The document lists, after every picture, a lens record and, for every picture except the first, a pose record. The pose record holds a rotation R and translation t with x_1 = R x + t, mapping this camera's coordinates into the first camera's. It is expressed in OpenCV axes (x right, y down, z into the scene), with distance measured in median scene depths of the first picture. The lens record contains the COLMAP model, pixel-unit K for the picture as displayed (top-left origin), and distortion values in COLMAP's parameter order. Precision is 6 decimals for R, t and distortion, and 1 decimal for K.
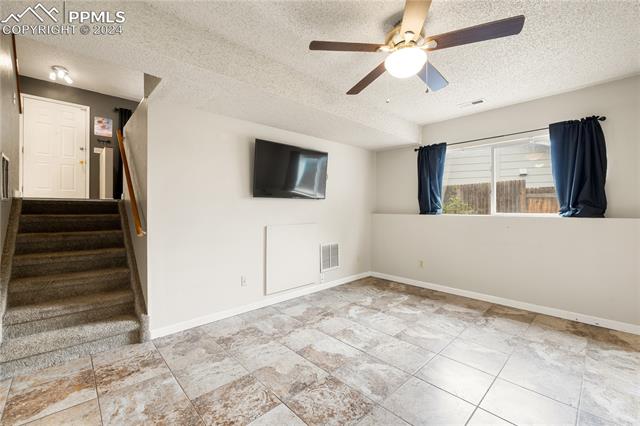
lens RADIAL K [[269.3, 0, 318.1], [0, 269.3, 211.0], [0, 0, 1]] dist [-0.000248, -0.000214]
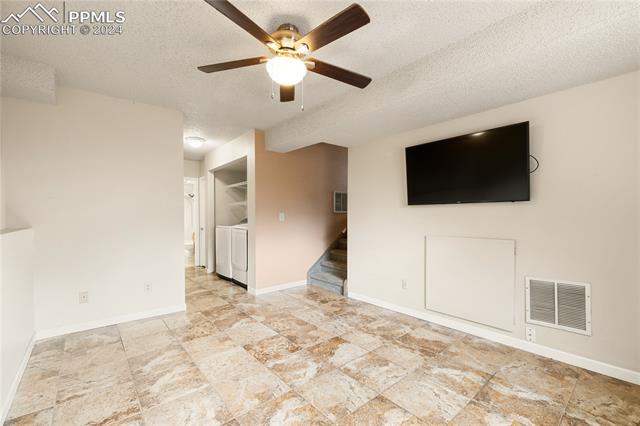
lens RADIAL K [[275.9, 0, 319.8], [0, 275.9, 227.4], [0, 0, 1]] dist [-0.000767, -0.000160]
pose [[-0.042601, 0.042054, -0.998207, 0.865727], [-0.012703, 0.999010, 0.042630, -0.008852], [0.999011, 0.014497, -0.042025, 0.746913]]
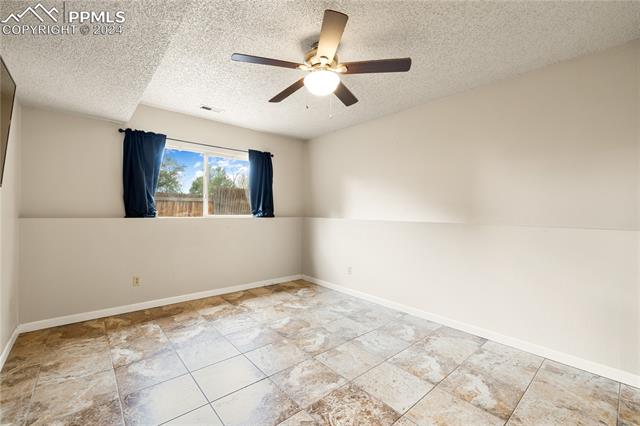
lens RADIAL K [[269.3, 0, 318.1], [0, 269.3, 211.0], [0, 0, 1]] dist [-0.000248, -0.000214]
pose [[0.041389, 0.005684, 0.999127, -0.529164], [0.000980, 0.999983, -0.005729, -0.003092], [-0.999143, 0.001216, 0.041383, 0.614462]]
